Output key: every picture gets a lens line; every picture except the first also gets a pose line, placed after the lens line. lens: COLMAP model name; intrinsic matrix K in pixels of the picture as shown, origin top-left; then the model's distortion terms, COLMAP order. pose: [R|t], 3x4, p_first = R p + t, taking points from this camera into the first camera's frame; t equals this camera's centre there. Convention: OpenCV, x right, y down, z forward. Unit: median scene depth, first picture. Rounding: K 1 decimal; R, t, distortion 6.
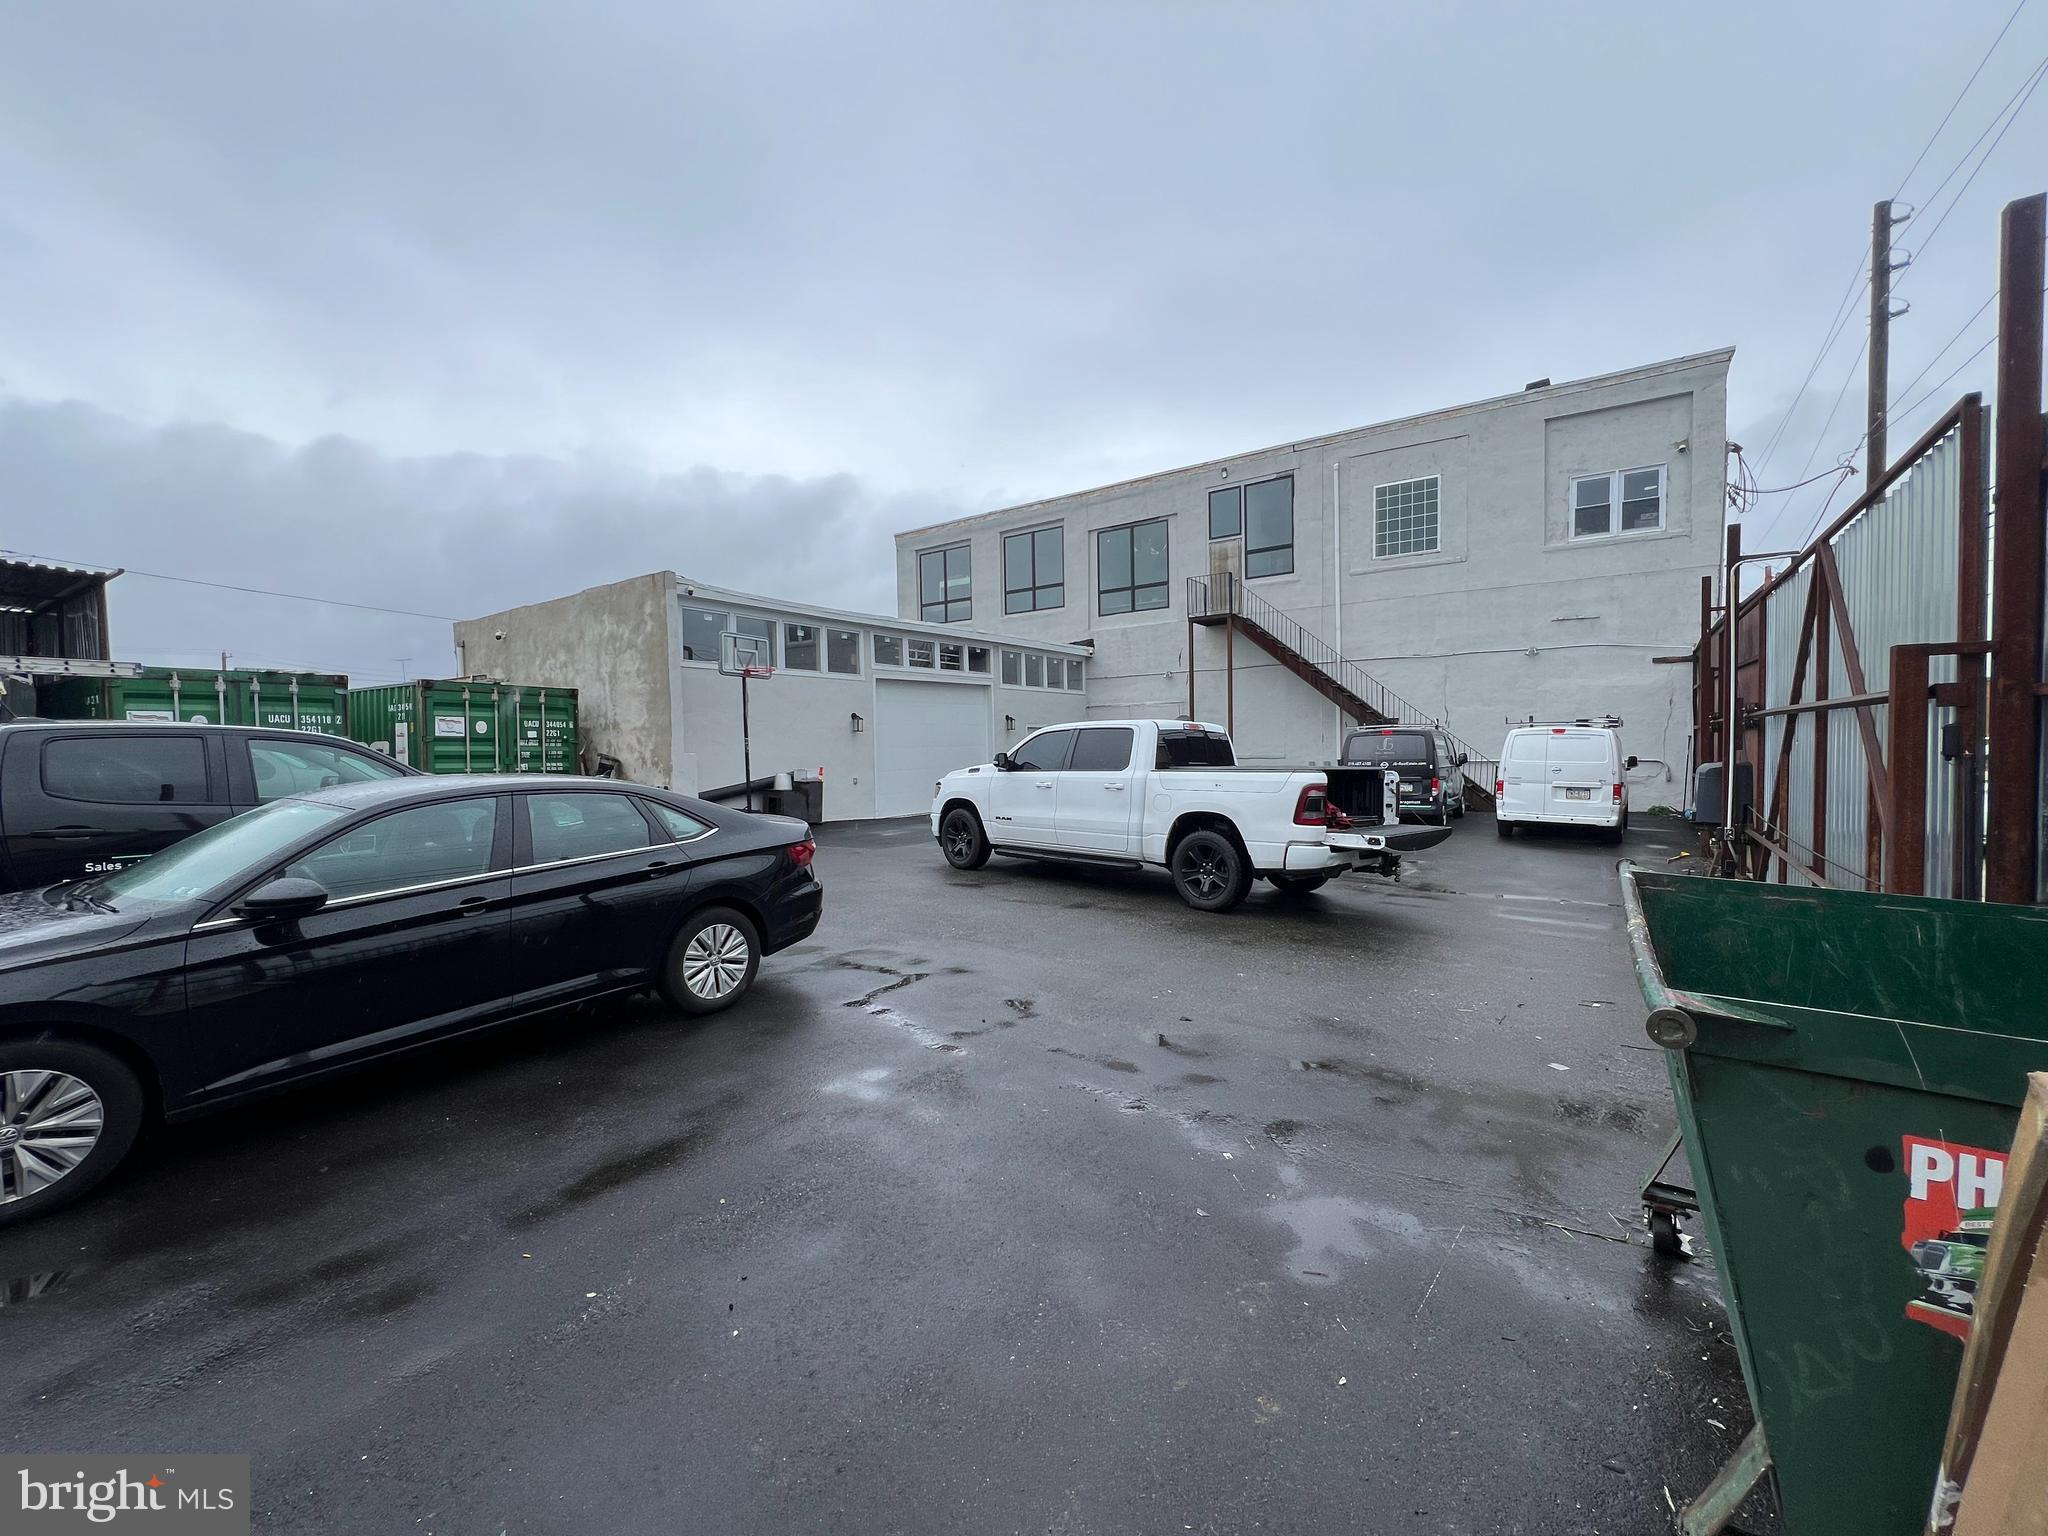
lens RADIAL K [[816.9, 0, 1024.7], [0, 816.9, 774.9], [0, 0, 1]] dist [-0.000499, 0.000073]
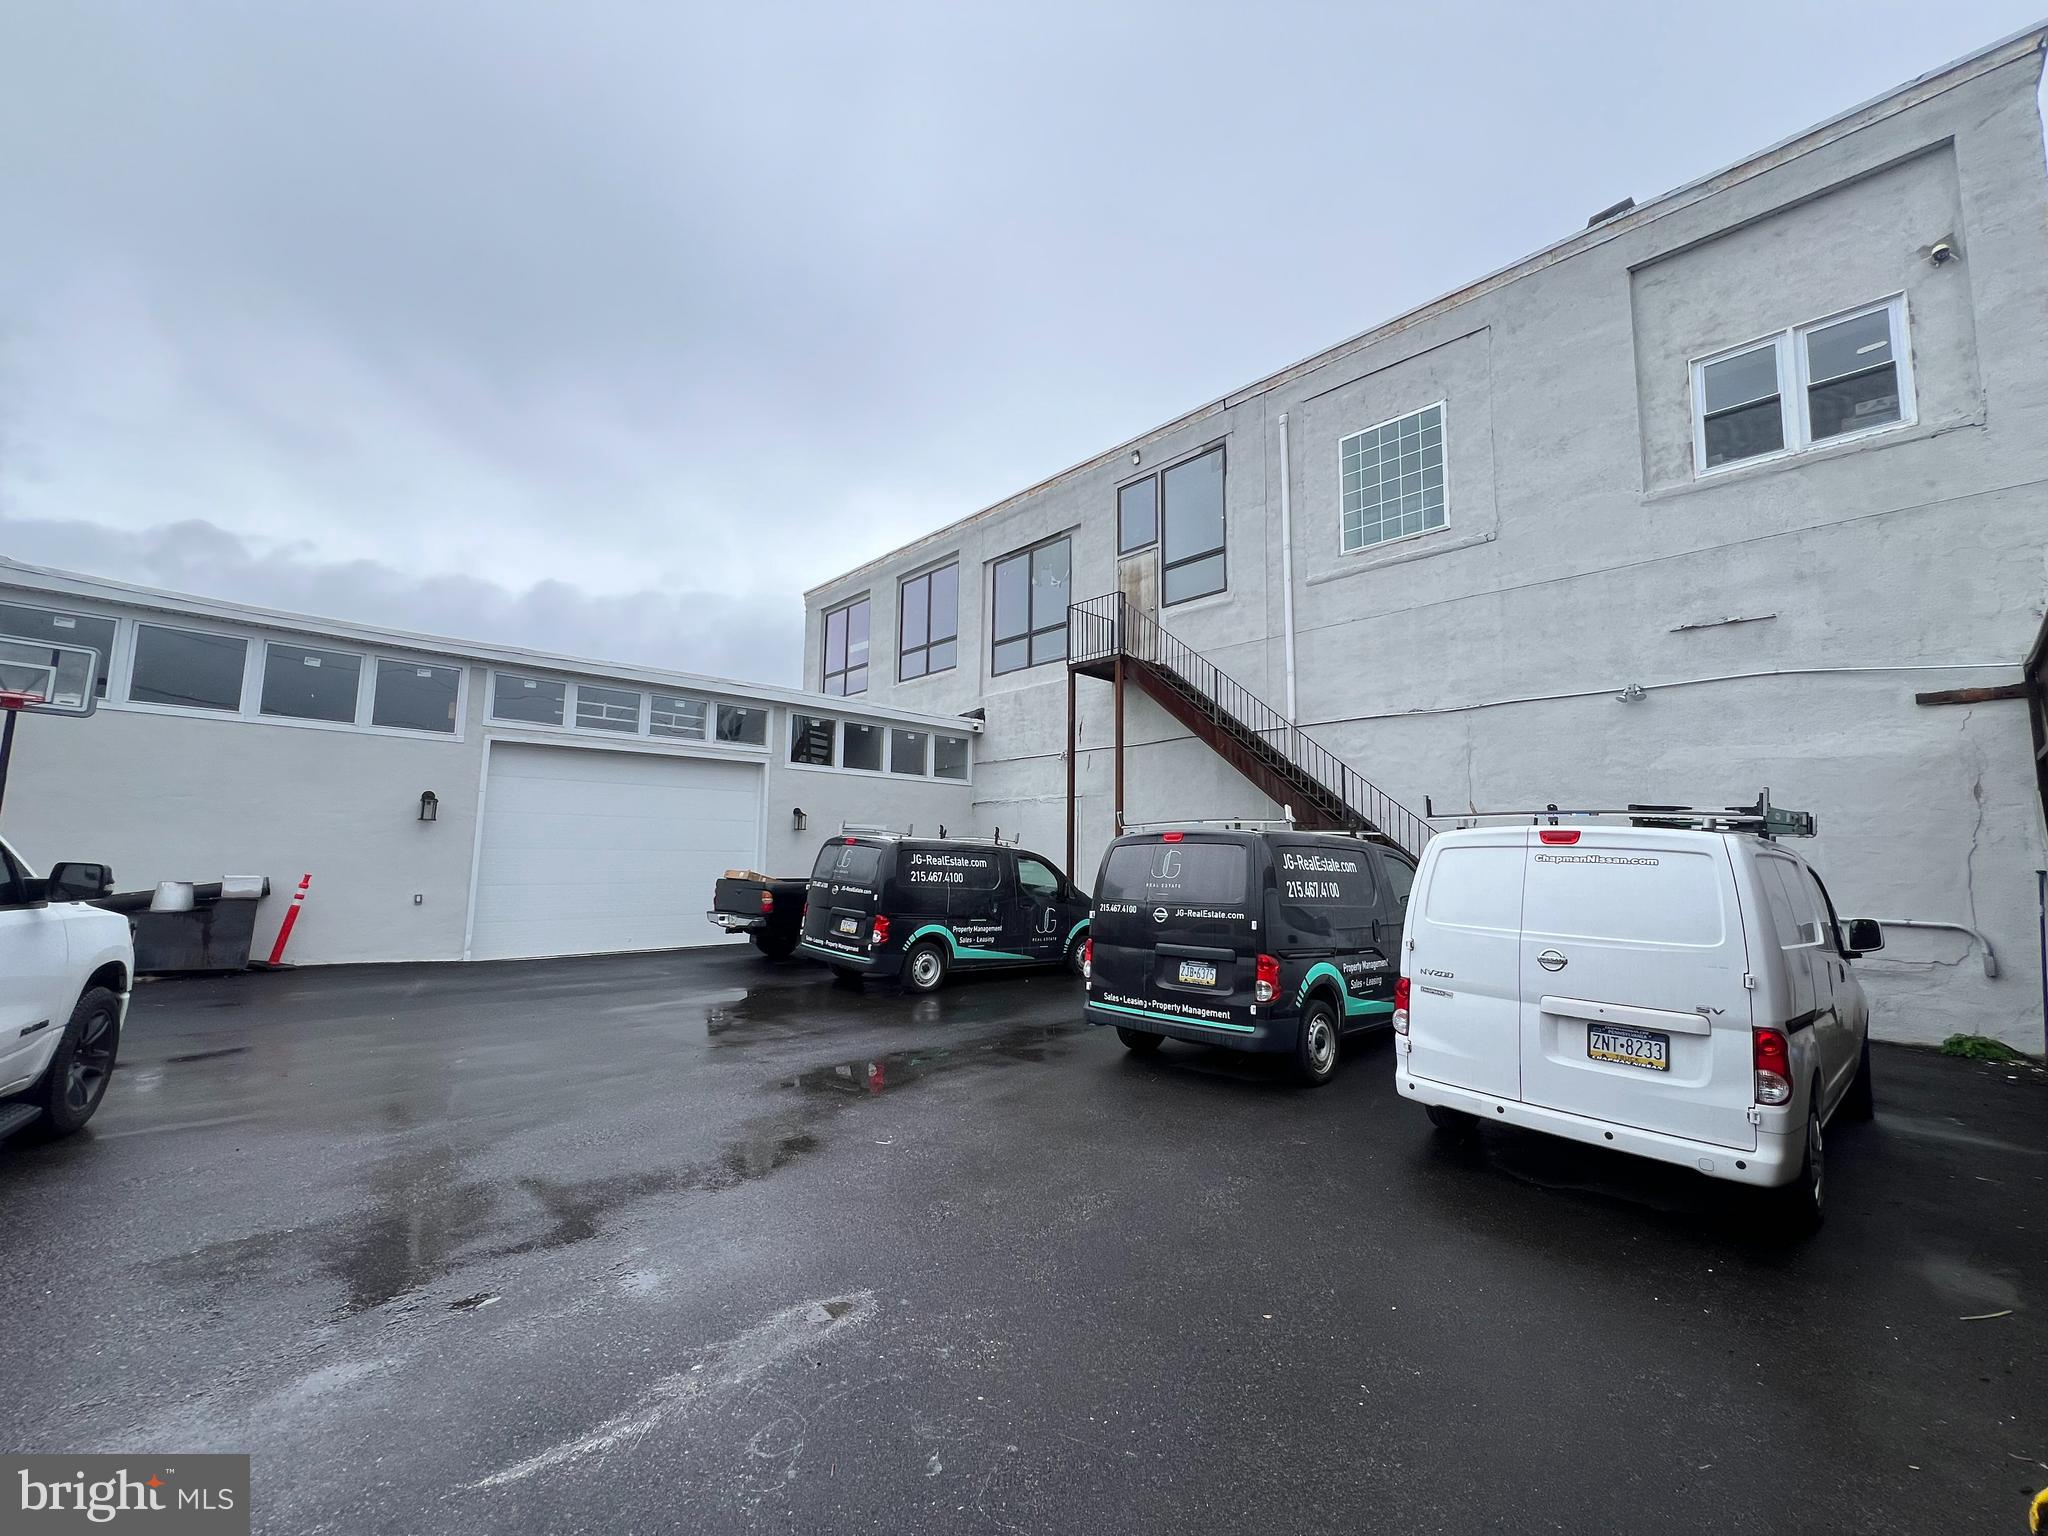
lens RADIAL K [[816.9, 0, 1024.7], [0, 816.9, 774.9], [0, 0, 1]] dist [-0.000499, 0.000073]
pose [[0.979863, 0.010164, -0.199414, 0.332027], [-0.038153, 0.989833, -0.137020, -0.016822], [0.195994, 0.141869, 0.970288, 0.416152]]
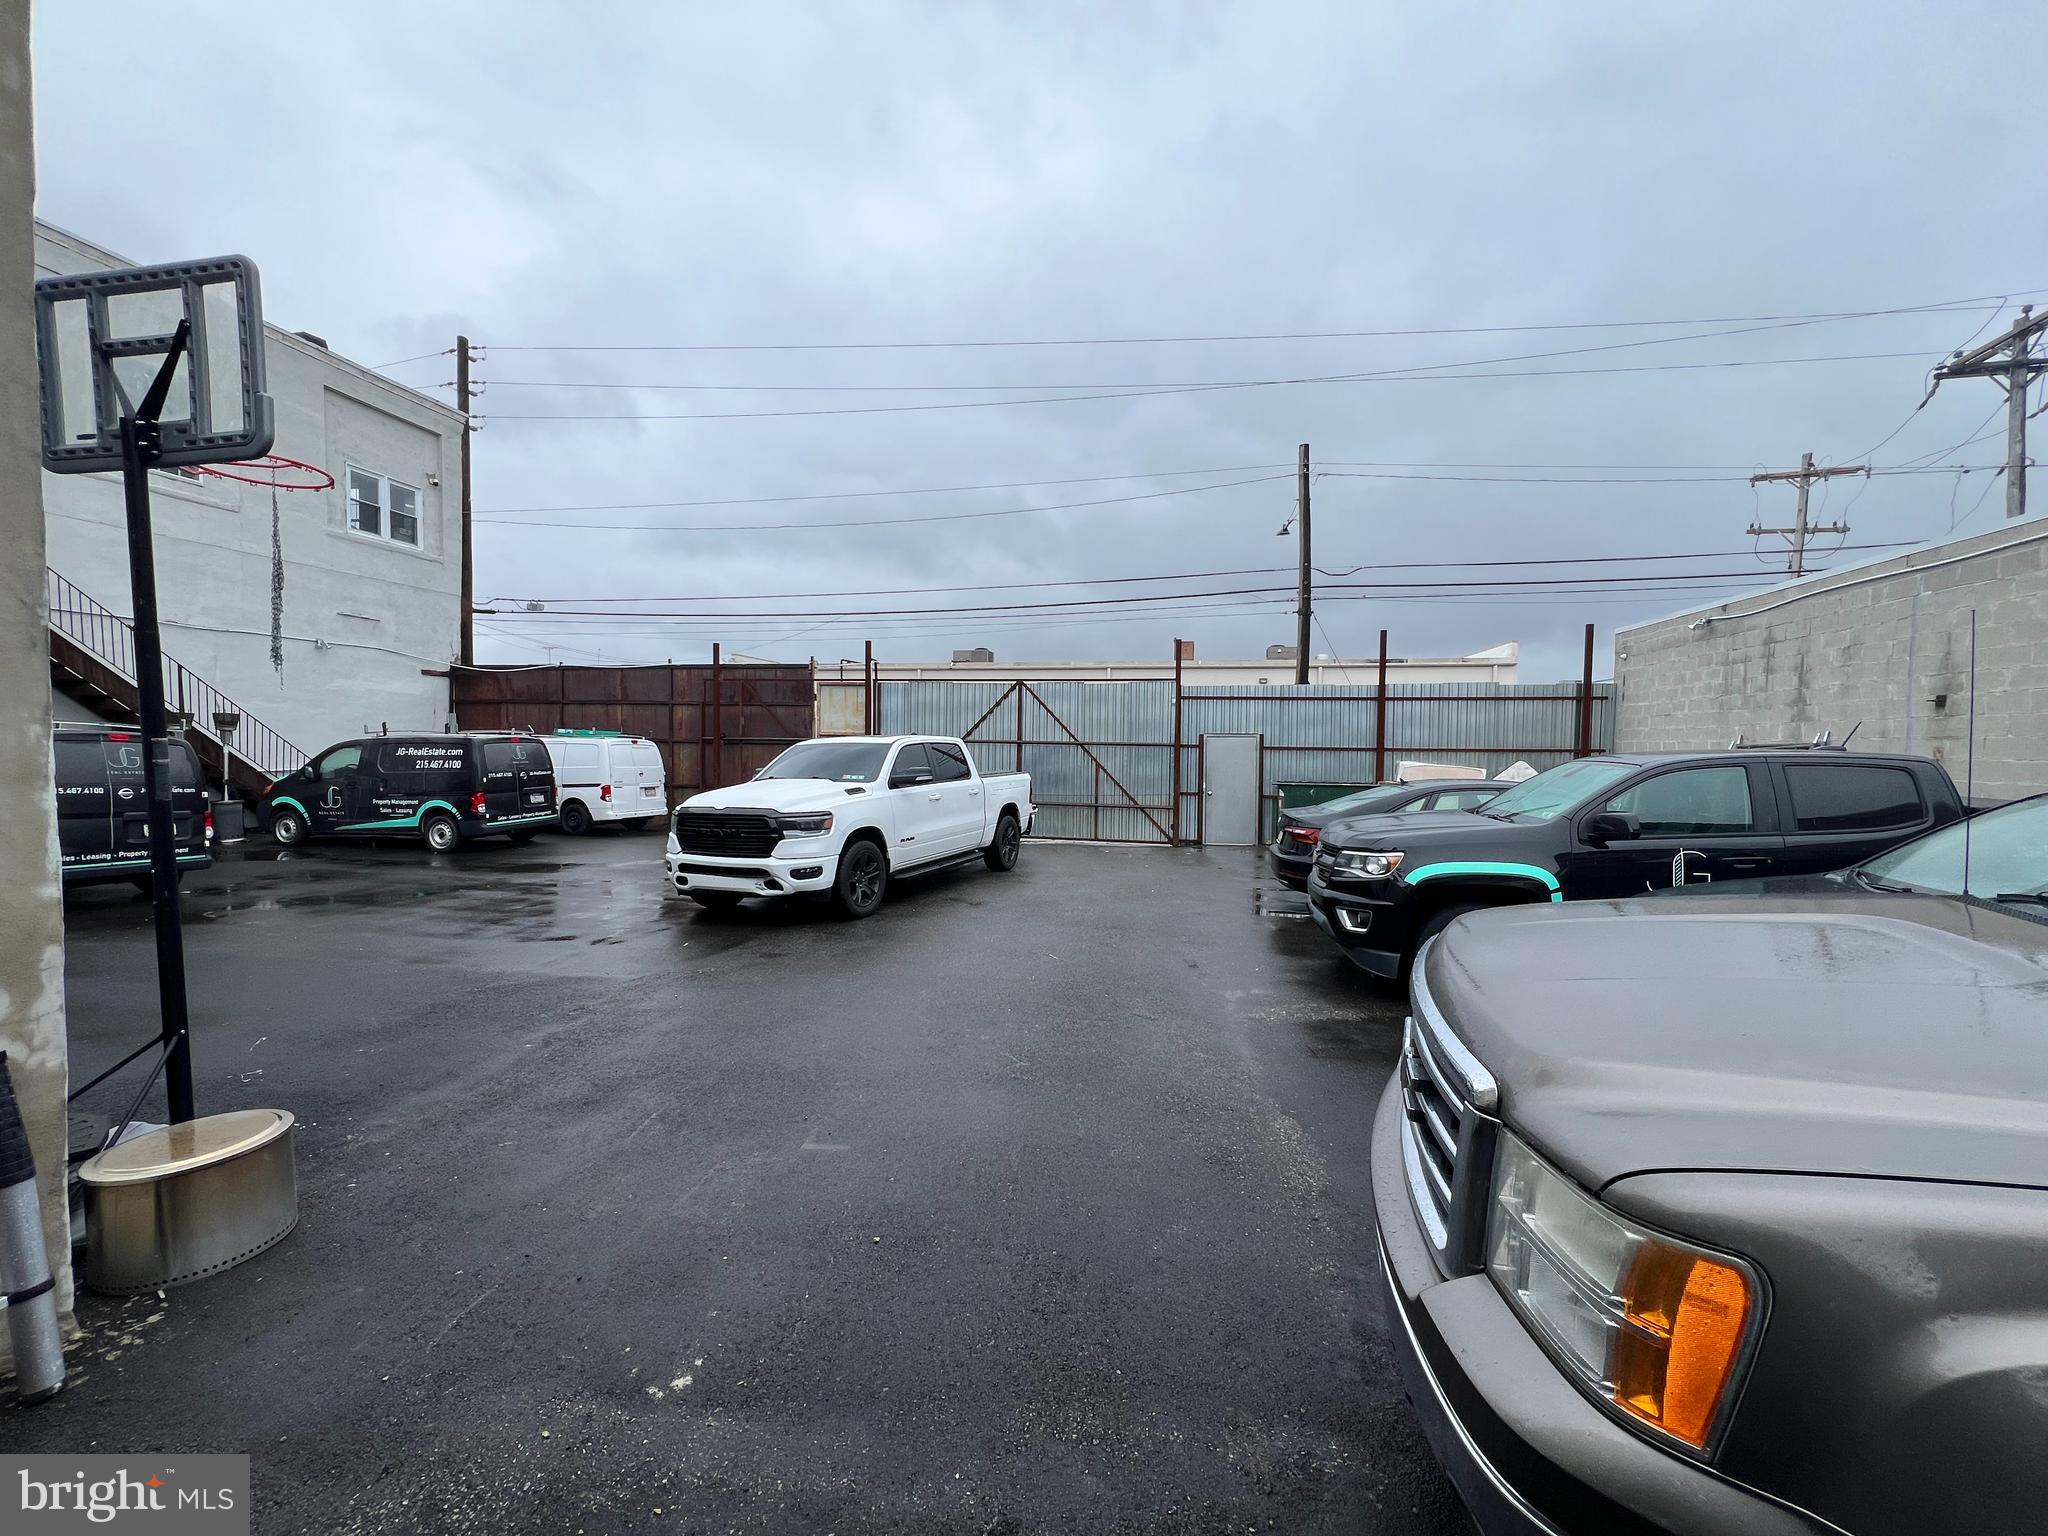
lens RADIAL K [[816.9, 0, 1024.7], [0, 816.9, 774.9], [0, 0, 1]] dist [-0.000499, 0.000073]
pose [[-0.393894, -0.029057, 0.918697, -0.454296], [0.026453, 0.998728, 0.042930, -0.027029], [-0.918775, 0.041212, -0.392624, 0.614466]]
